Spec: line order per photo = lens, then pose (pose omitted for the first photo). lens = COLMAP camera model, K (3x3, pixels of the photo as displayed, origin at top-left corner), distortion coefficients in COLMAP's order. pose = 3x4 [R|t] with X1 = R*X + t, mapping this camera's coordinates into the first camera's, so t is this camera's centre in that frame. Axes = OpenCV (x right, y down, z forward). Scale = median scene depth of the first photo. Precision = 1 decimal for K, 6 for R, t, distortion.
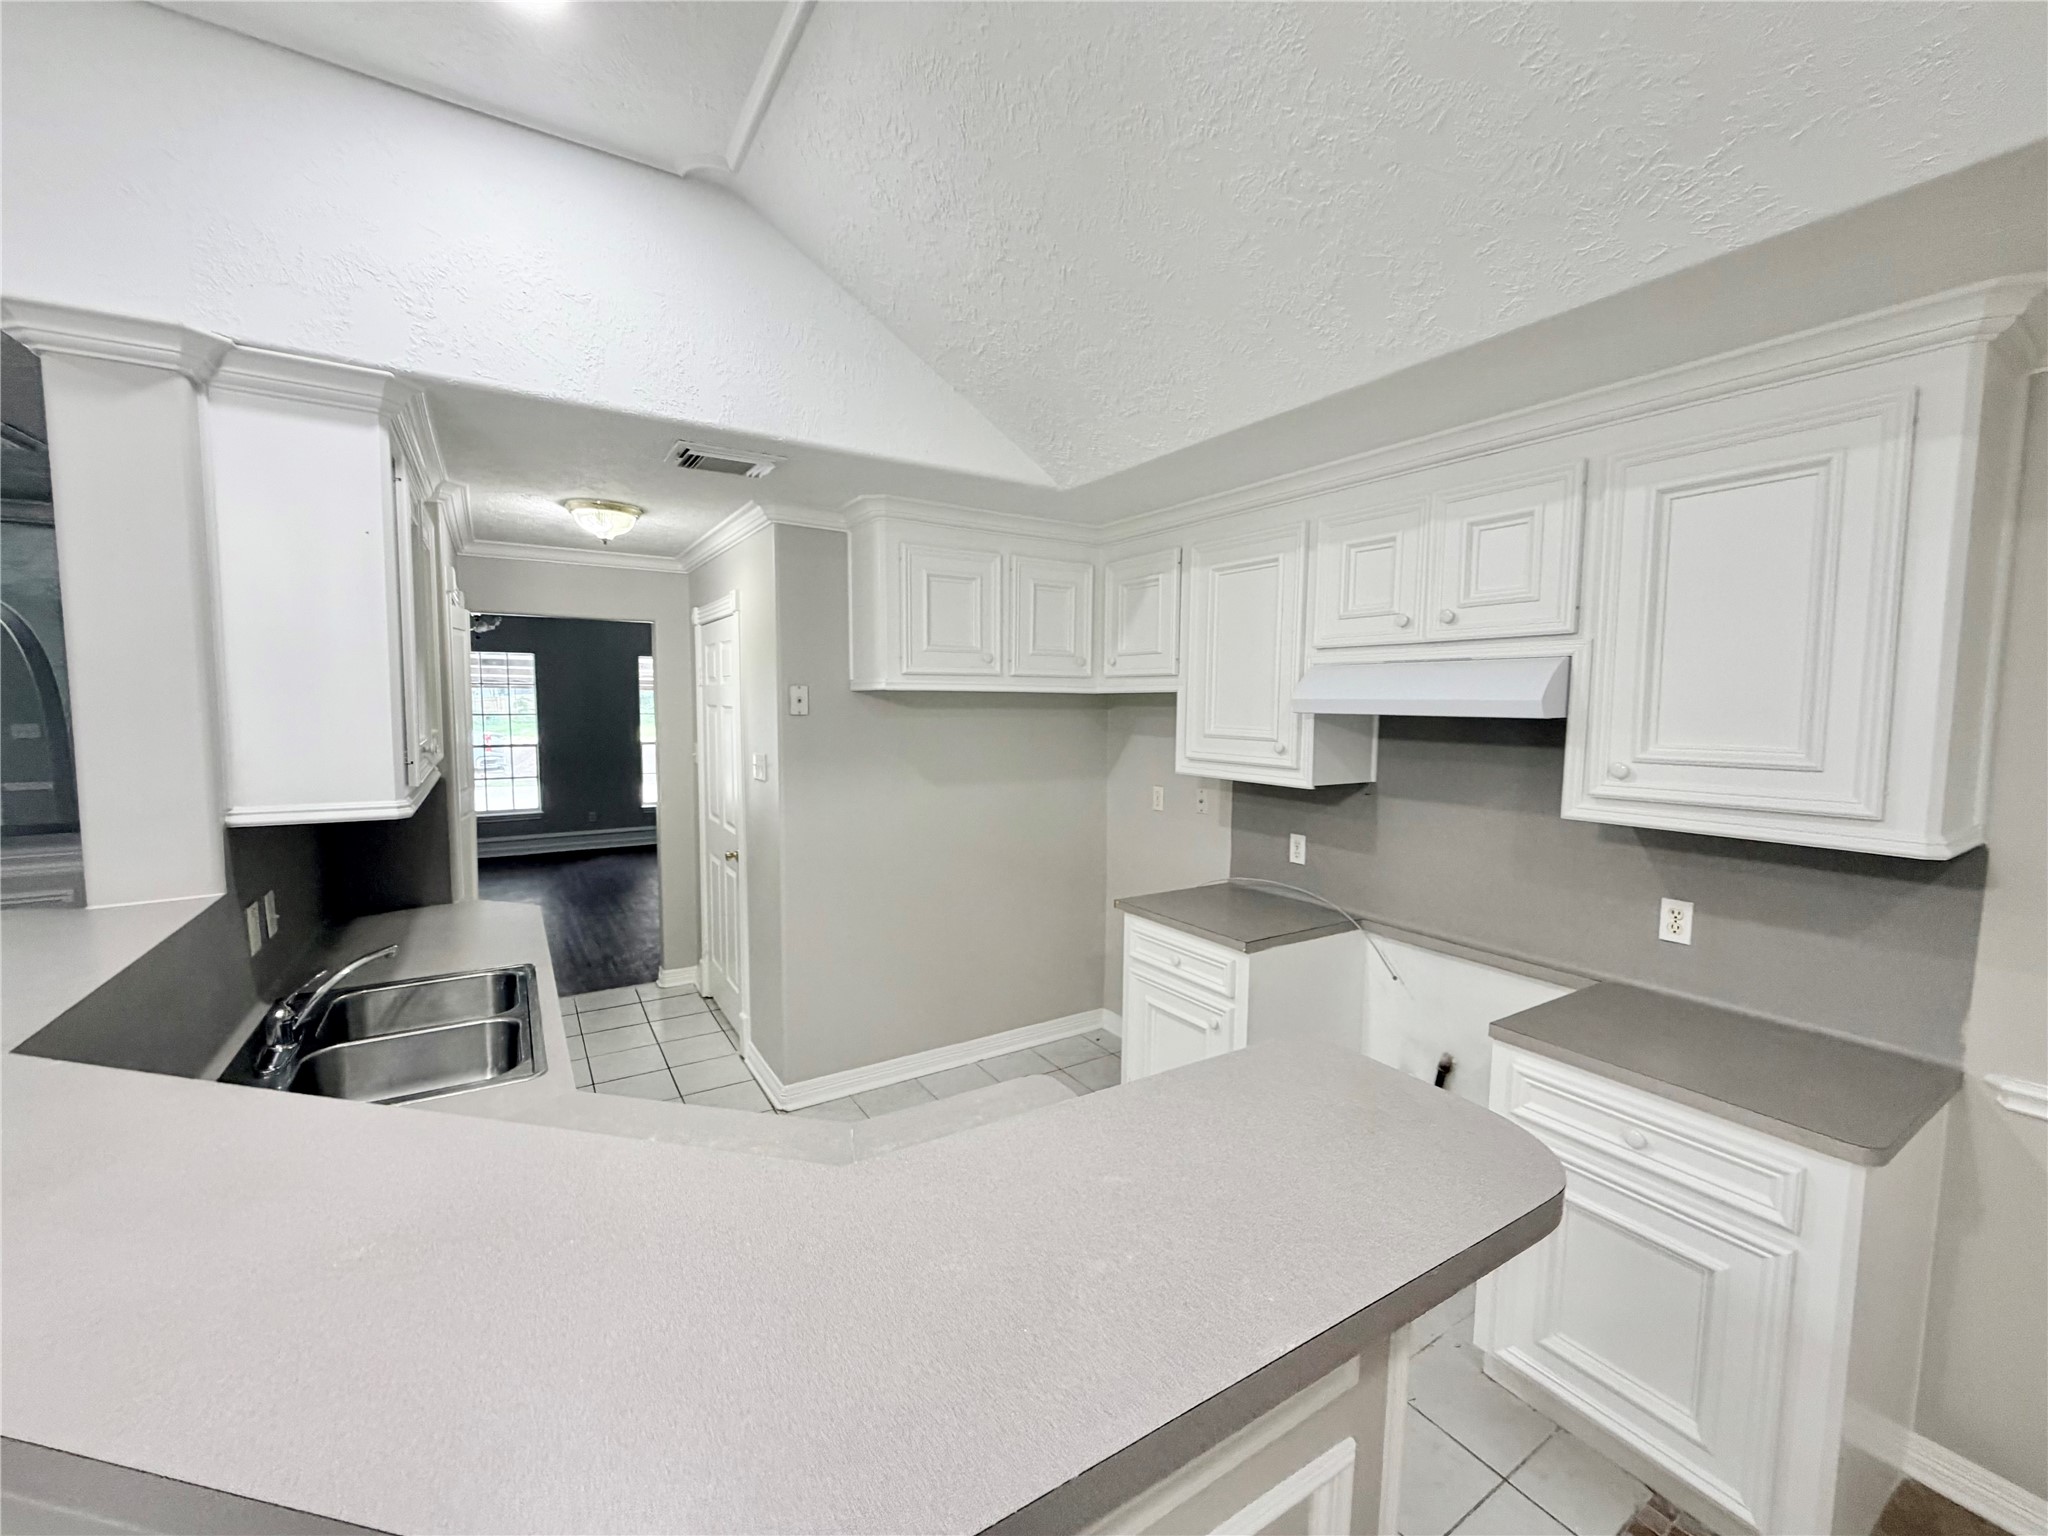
lens RADIAL K [[818.0, 0, 1019.5], [0, 818.0, 767.6], [0, 0, 1]] dist [-0.000243, 0.000300]
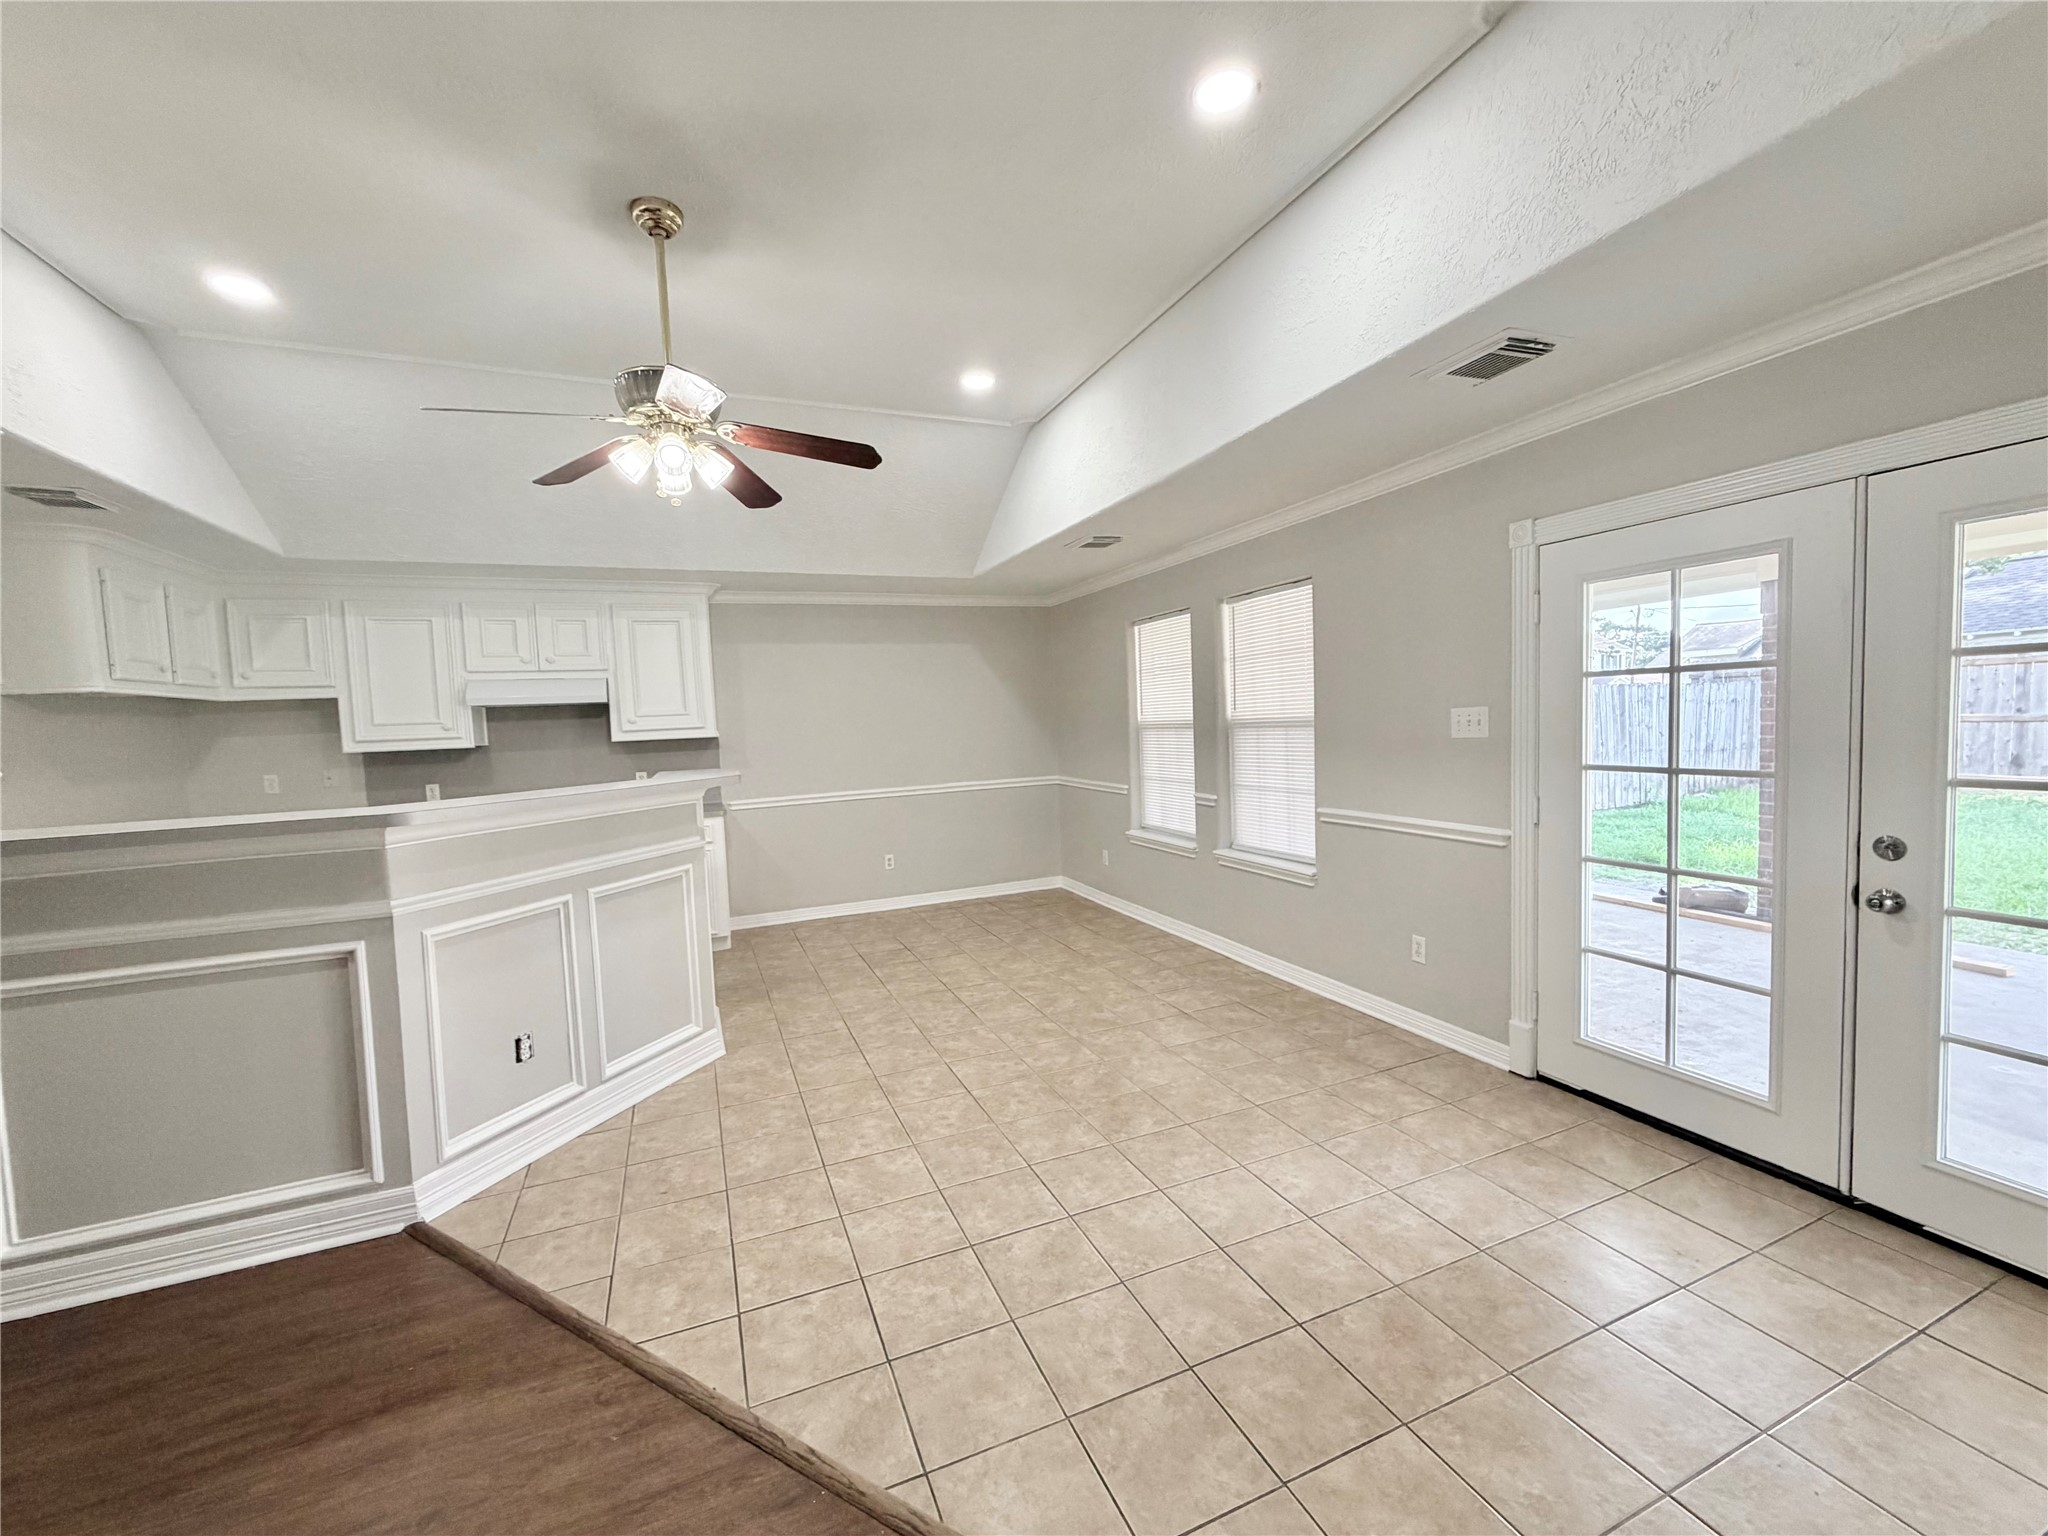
lens RADIAL K [[818.0, 0, 1019.5], [0, 818.0, 767.6], [0, 0, 1]] dist [-0.000243, 0.000300]
pose [[0.165144, -0.076316, 0.983312, -1.341453], [0.125690, 0.990501, 0.055765, 0.131154], [-0.978228, 0.114383, 0.173167, -0.551802]]
